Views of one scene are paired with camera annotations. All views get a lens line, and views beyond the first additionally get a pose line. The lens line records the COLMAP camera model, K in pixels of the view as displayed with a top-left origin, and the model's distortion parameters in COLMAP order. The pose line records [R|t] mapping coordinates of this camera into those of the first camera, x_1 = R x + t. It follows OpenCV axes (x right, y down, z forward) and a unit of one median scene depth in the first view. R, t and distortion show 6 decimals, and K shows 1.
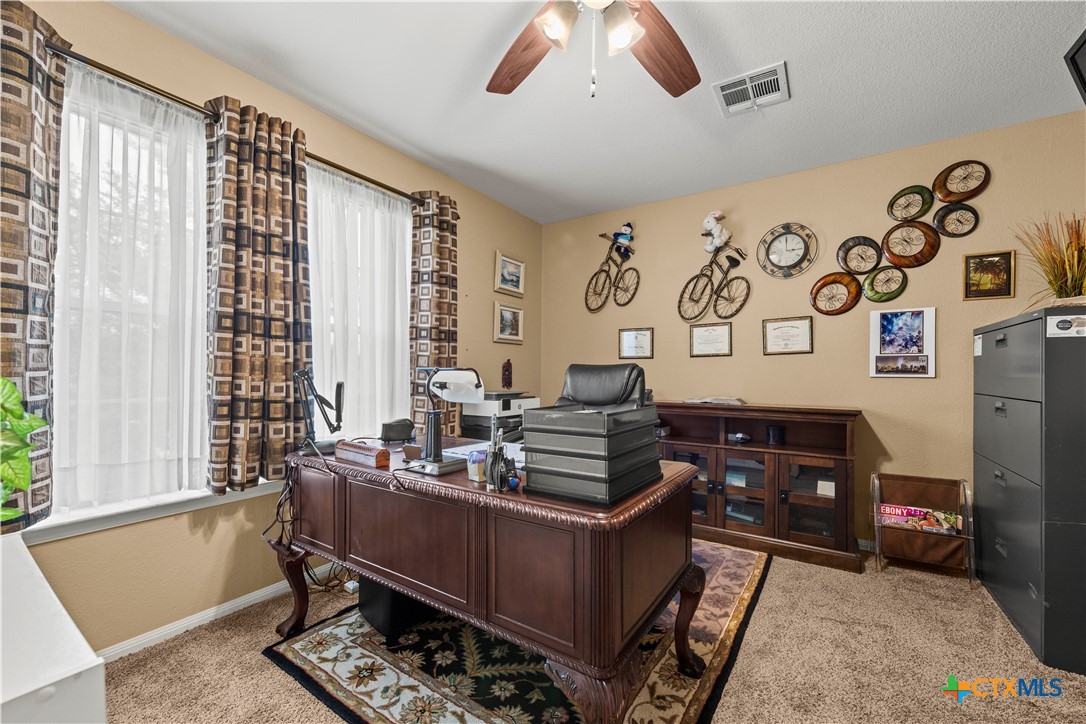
lens RADIAL K [[430.1, 0, 542.3], [0, 430.1, 377.0], [0, 0, 1]] dist [0.000109, 0.000103]
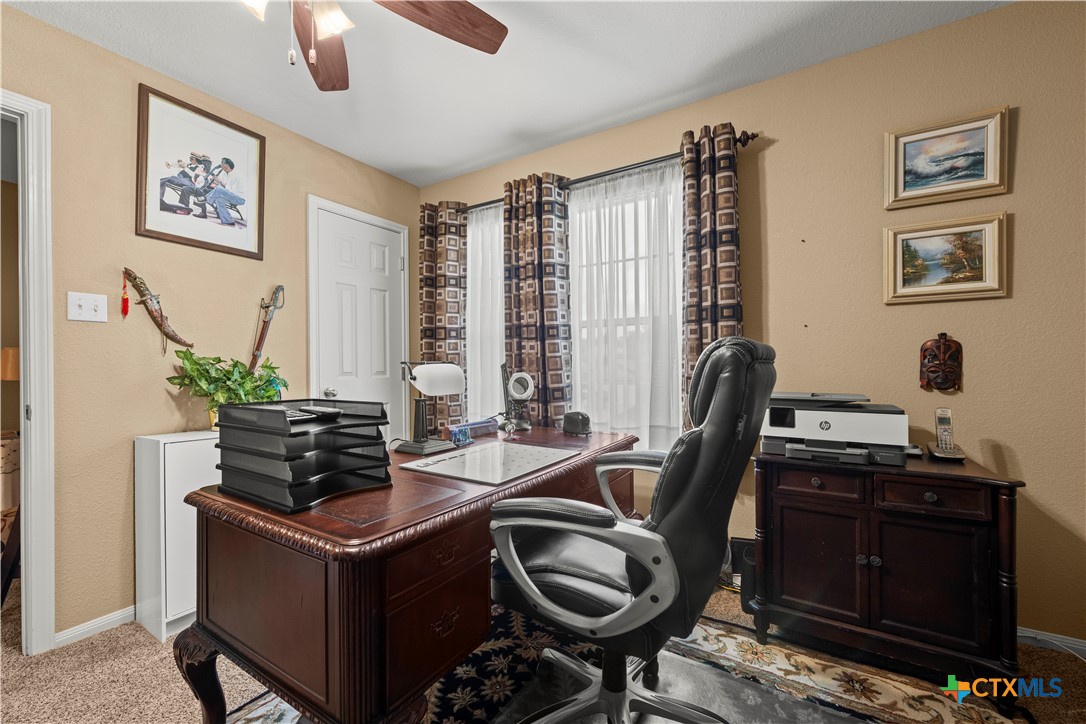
lens RADIAL K [[428.8, 0, 548.9], [0, 428.8, 363.1], [0, 0, 1]] dist [-0.000464, 0.000088]
pose [[0.057962, 0.000644, -0.998319, 0.491386], [0.005250, 0.999986, 0.000950, -0.012168], [0.998305, -0.005297, 0.057958, 0.661689]]
